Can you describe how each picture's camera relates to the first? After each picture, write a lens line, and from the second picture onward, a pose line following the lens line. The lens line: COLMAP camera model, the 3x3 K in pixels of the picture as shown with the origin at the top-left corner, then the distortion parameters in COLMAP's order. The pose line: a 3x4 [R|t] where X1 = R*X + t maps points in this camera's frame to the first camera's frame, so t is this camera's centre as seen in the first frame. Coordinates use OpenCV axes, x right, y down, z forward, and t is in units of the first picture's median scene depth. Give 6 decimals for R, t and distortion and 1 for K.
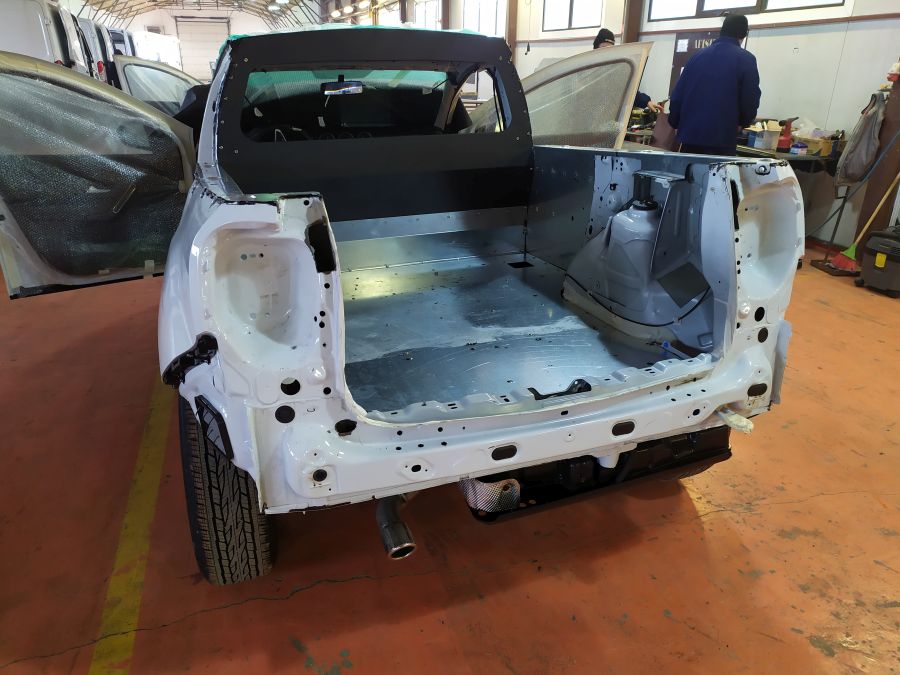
lens RADIAL K [[674.6, 0, 450.0], [0, 674.6, 337.5], [0, 0, 1]] dist [0.061680, -0.081240]
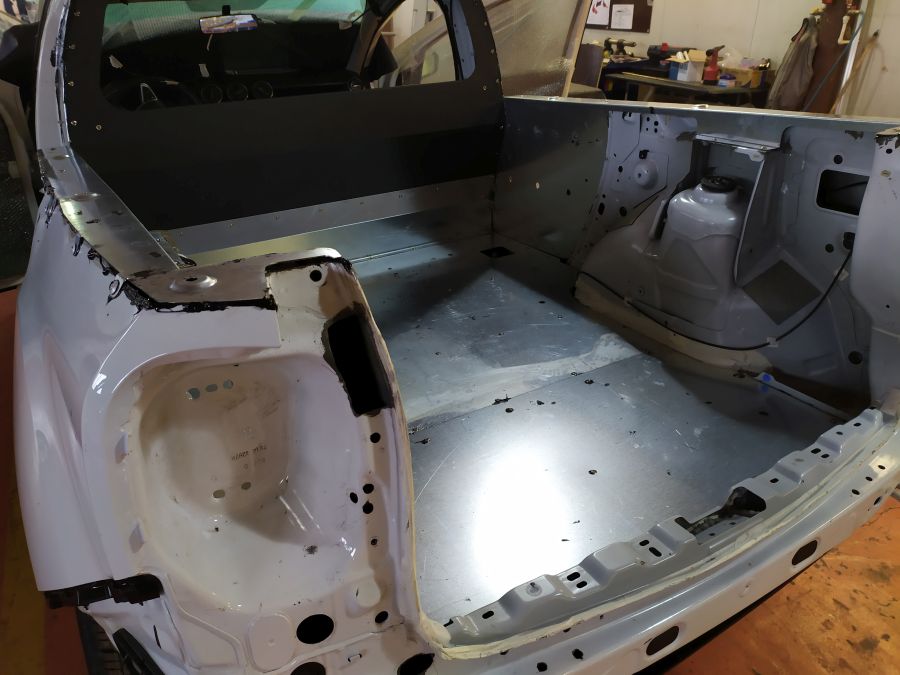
lens RADIAL K [[674.6, 0, 450.0], [0, 674.6, 337.5], [0, 0, 1]] dist [0.061680, -0.081240]
pose [[0.980525, -0.098777, 0.169744, -0.116568], [0.083404, 0.991935, 0.095437, -0.110221], [-0.177802, -0.079421, 0.980856, 0.282859]]
